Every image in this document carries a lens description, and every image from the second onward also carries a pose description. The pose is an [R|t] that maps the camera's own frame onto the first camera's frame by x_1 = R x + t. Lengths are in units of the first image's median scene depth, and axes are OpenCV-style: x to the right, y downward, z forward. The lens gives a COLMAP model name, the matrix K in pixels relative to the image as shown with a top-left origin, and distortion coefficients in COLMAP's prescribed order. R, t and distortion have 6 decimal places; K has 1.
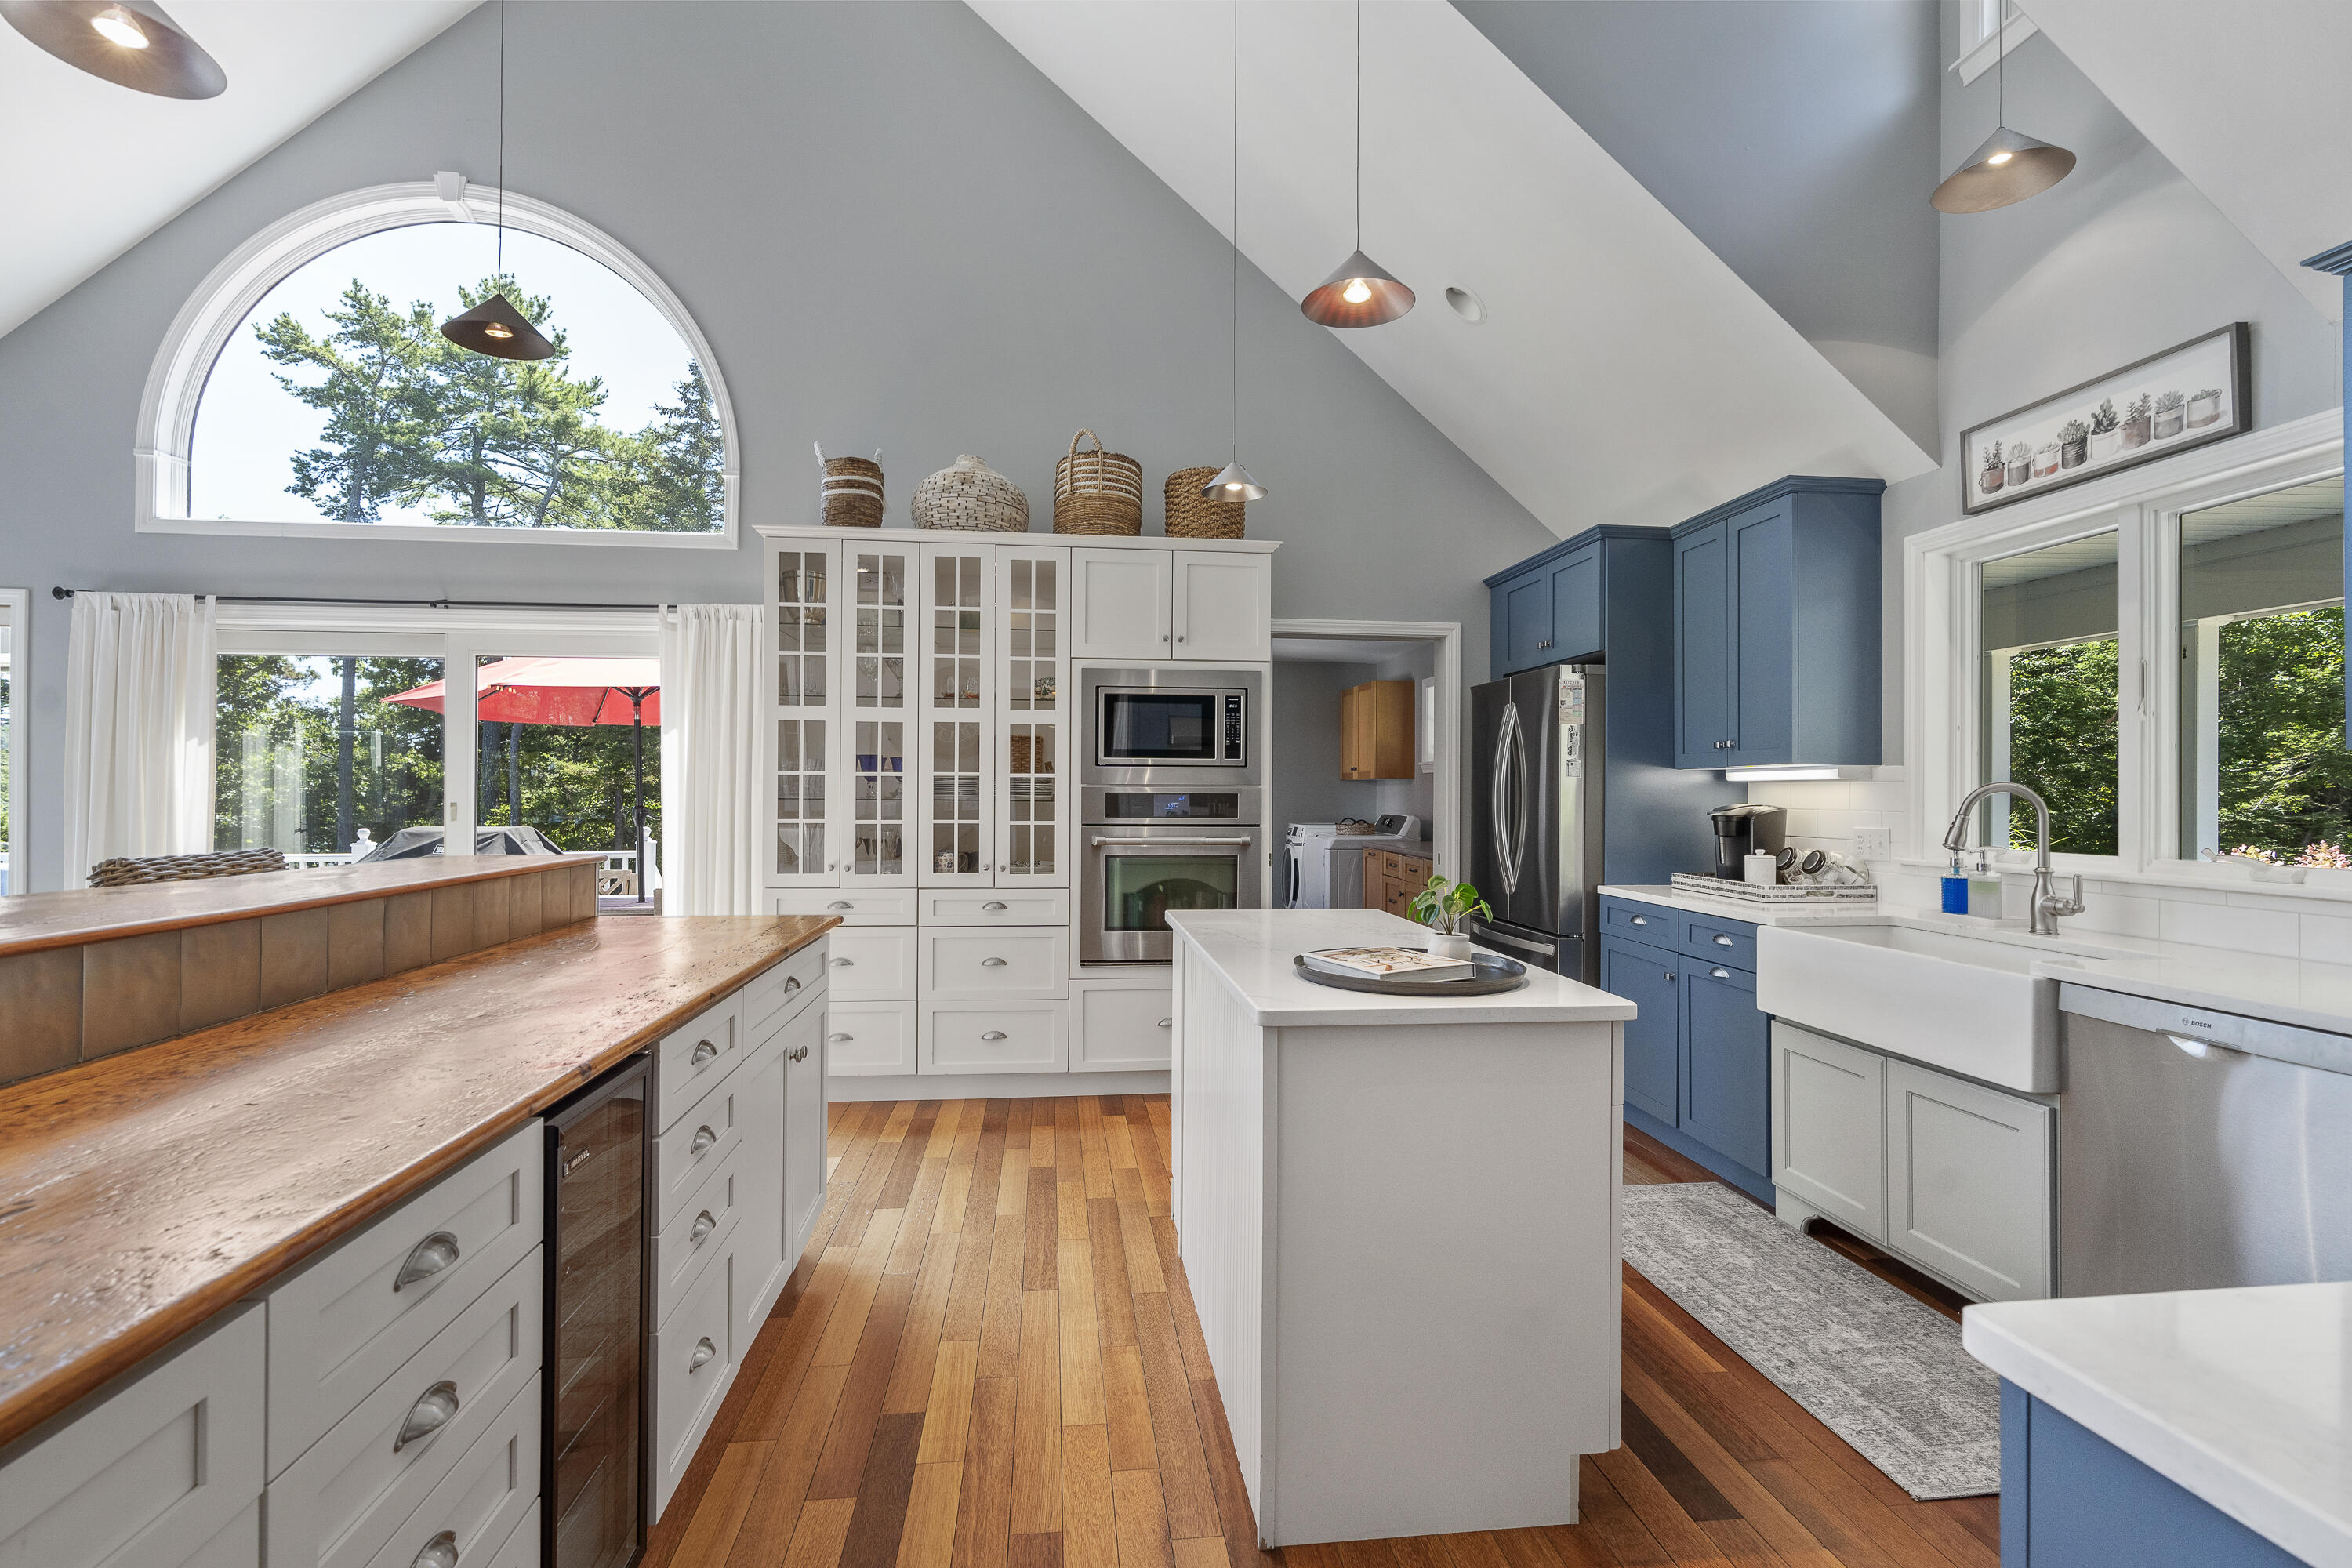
lens RADIAL K [[1087.2, 0, 1171.6], [0, 1087.2, 786.7], [0, 0, 1]] dist [-0.005046, 0.000181]
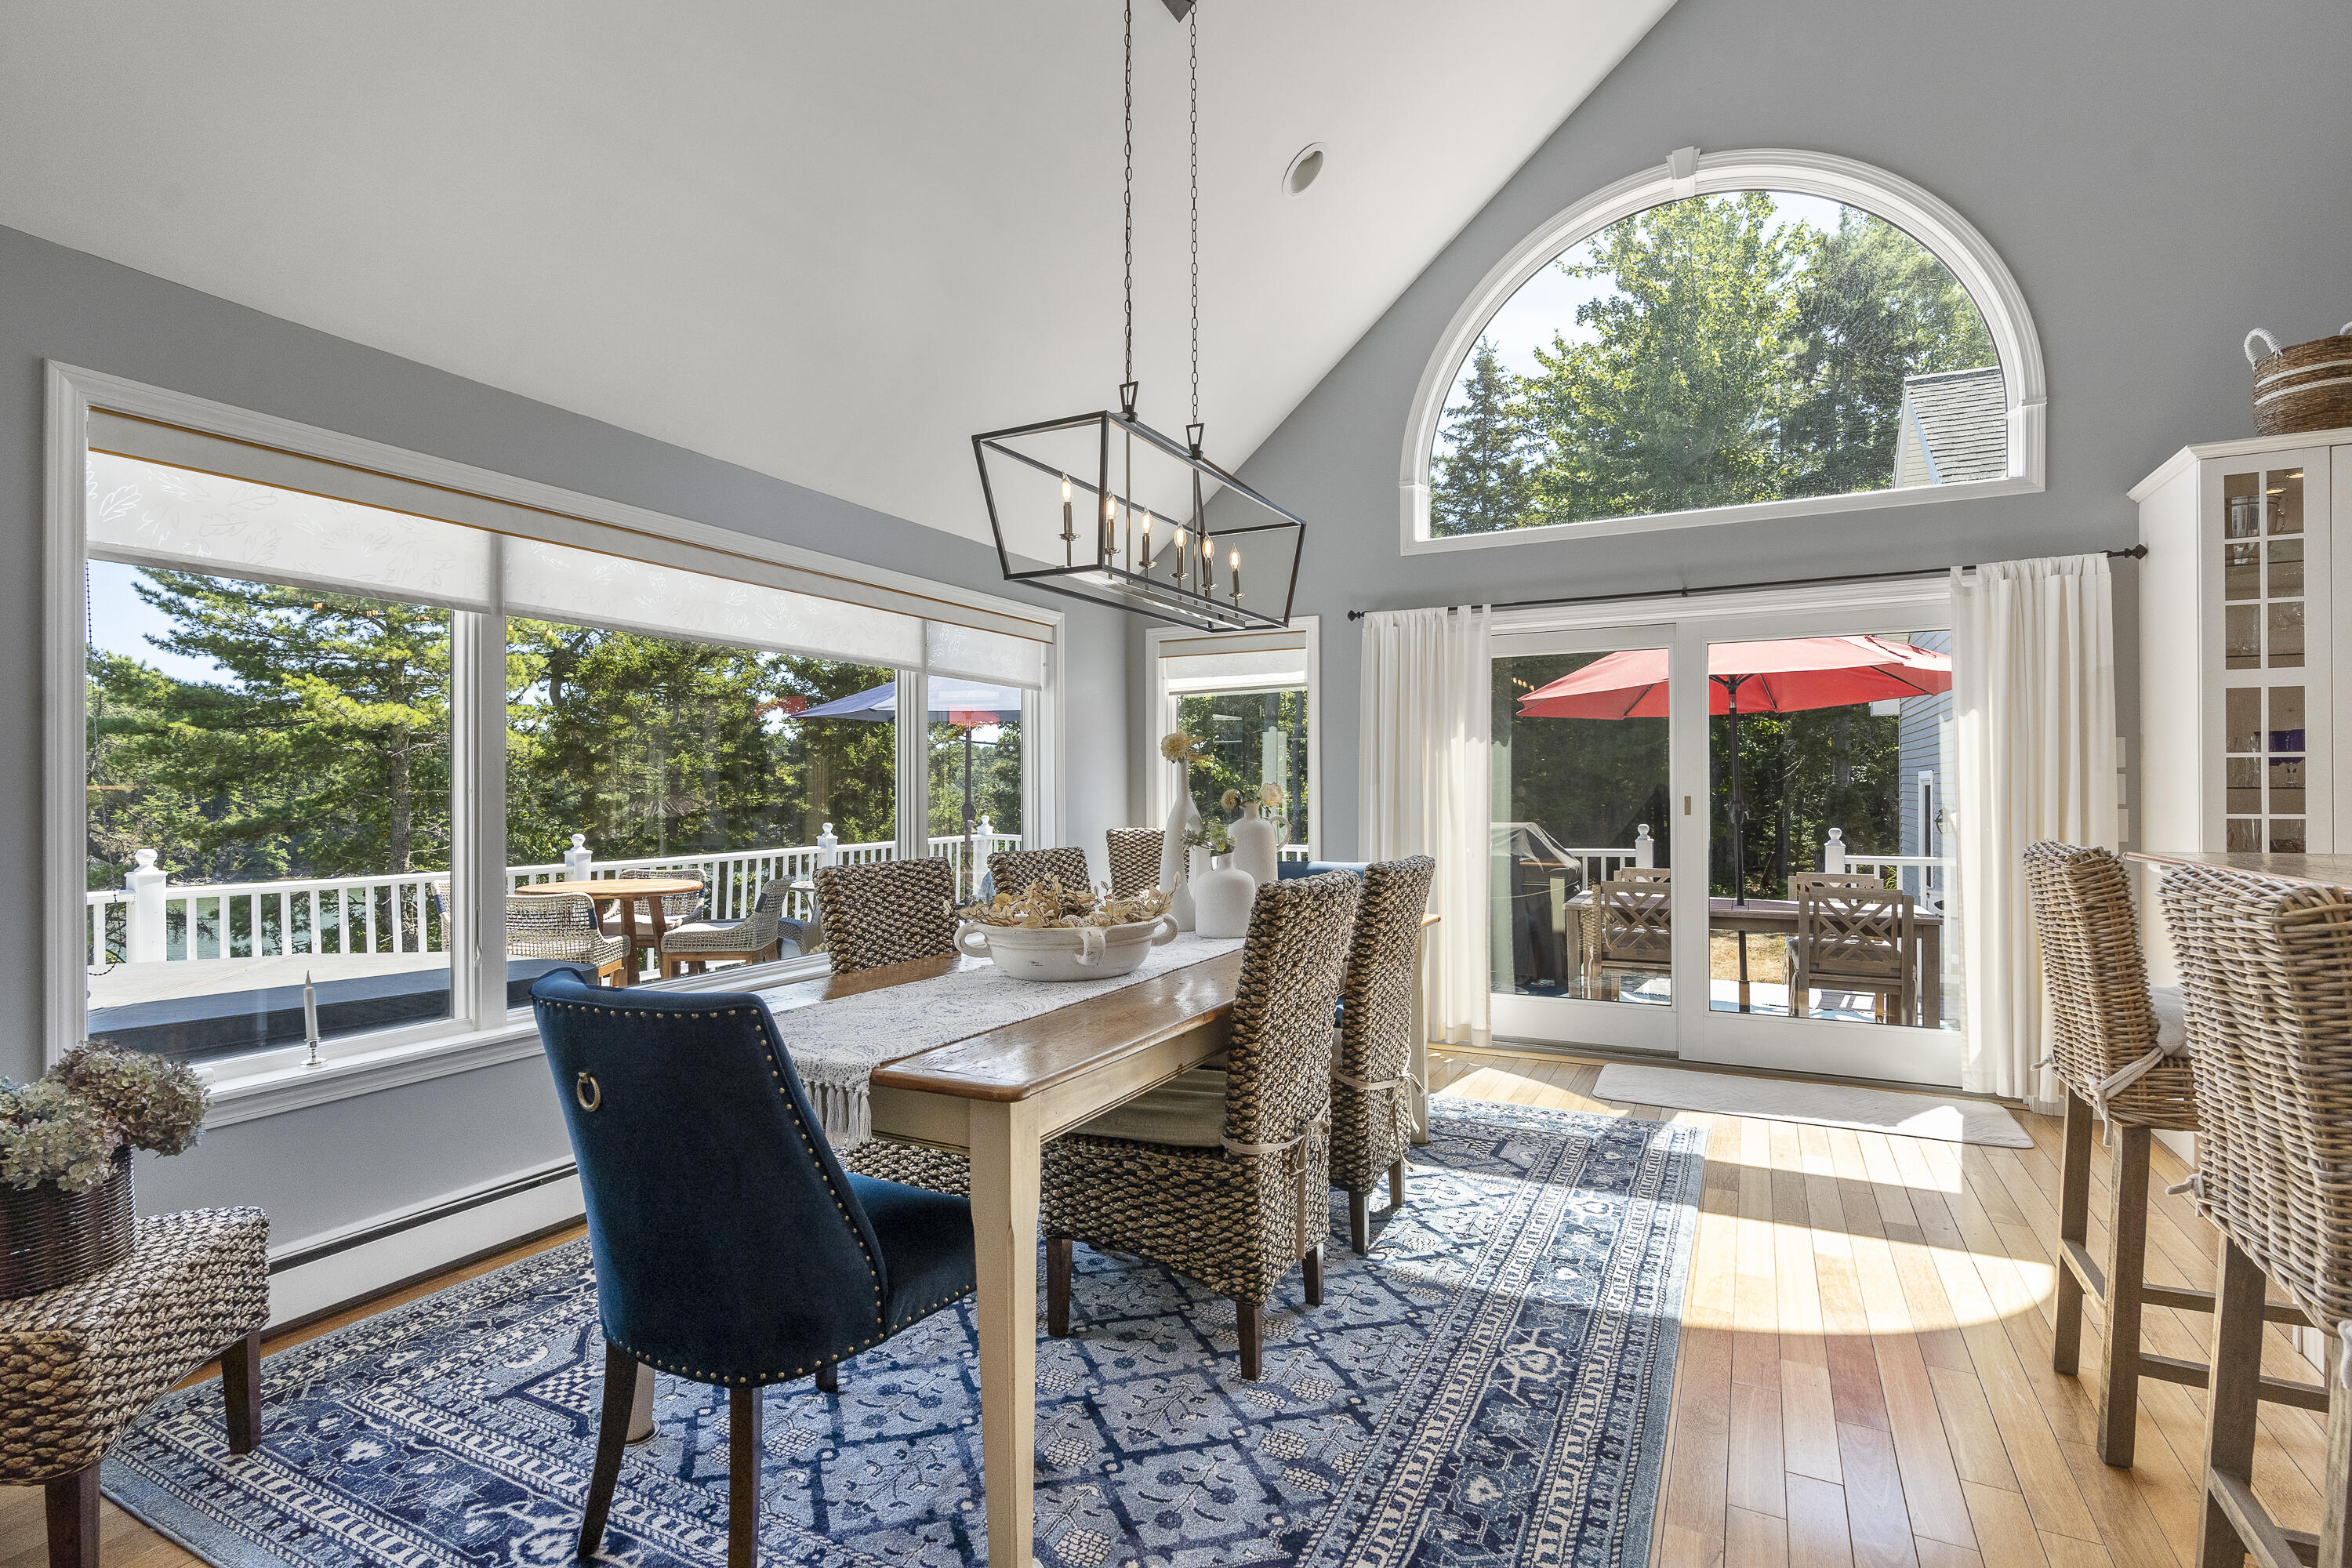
lens RADIAL K [[1119.9, 0, 1172.8], [0, 1119.9, 784.8], [0, 0, 1]] dist [-0.001346, 0.000262]
pose [[0.831953, -0.010901, -0.554738, -0.493668], [0.013100, 0.999914, -0.000003, -0.001823], [0.554691, -0.007265, 0.832025, -0.090758]]
